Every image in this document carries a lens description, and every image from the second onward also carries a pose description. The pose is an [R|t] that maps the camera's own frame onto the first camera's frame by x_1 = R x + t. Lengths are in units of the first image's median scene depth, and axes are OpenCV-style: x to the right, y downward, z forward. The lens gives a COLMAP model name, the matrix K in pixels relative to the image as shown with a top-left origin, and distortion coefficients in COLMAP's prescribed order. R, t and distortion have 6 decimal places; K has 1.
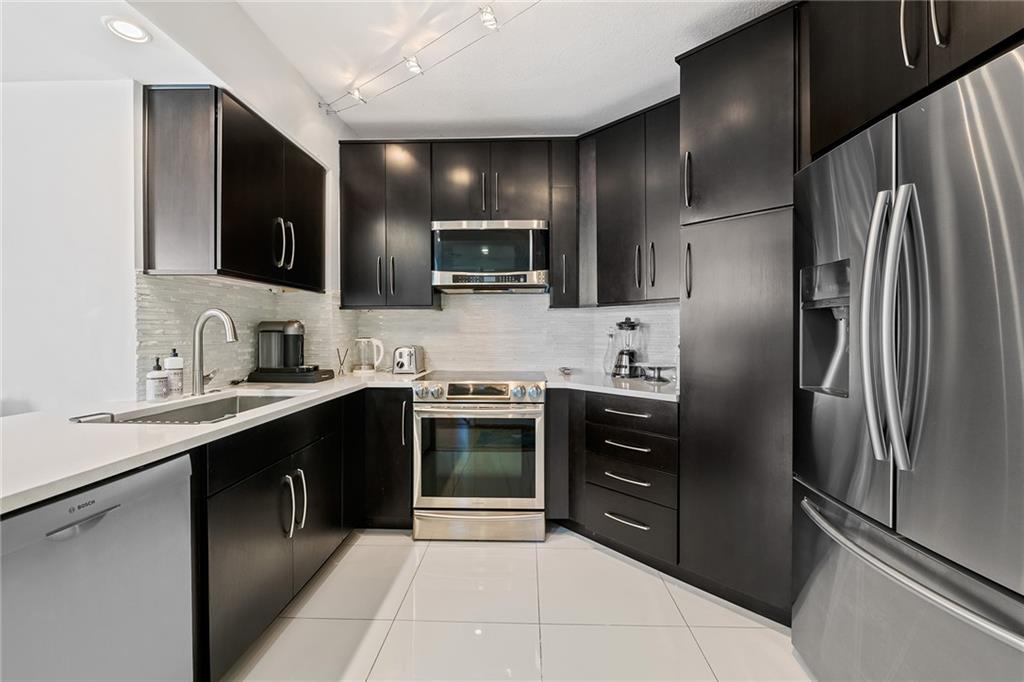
lens RADIAL K [[425.6, 0, 514.5], [0, 425.6, 333.9], [0, 0, 1]] dist [0.002264, -0.000025]
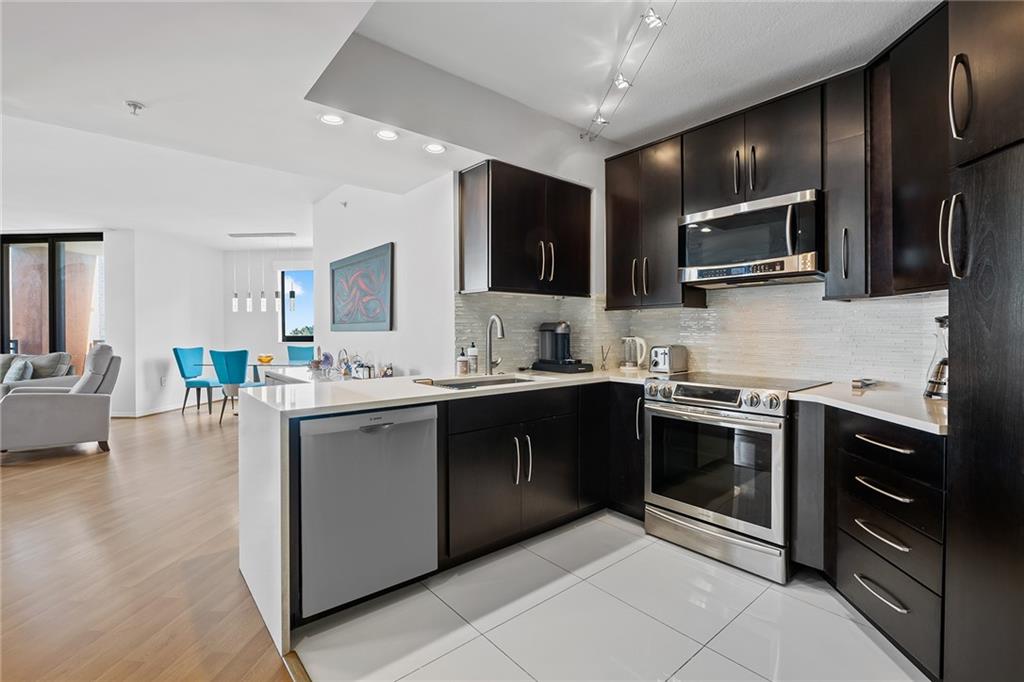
lens RADIAL K [[461.8, 0, 515.5], [0, 461.8, 335.0], [0, 0, 1]] dist [-0.001931, -0.000297]
pose [[0.669615, 0.005073, -0.742691, 0.370533], [-0.002948, 0.999987, 0.004173, 0.001899], [0.742702, -0.000605, 0.669621, 0.019607]]
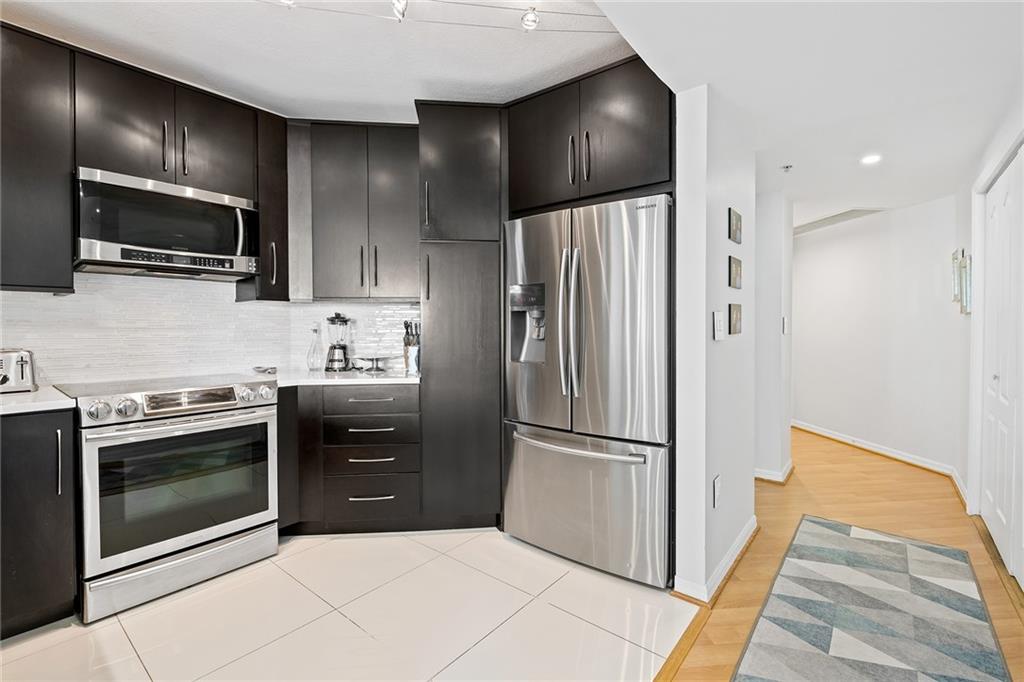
lens RADIAL K [[450.3, 0, 526.1], [0, 450.3, 332.2], [0, 0, 1]] dist [-0.021540, -0.000394]
pose [[0.588869, -0.008938, 0.808179, -0.378061], [0.007879, 0.999955, 0.005319, 0.006978], [-0.808190, 0.003235, 0.588913, -0.002968]]
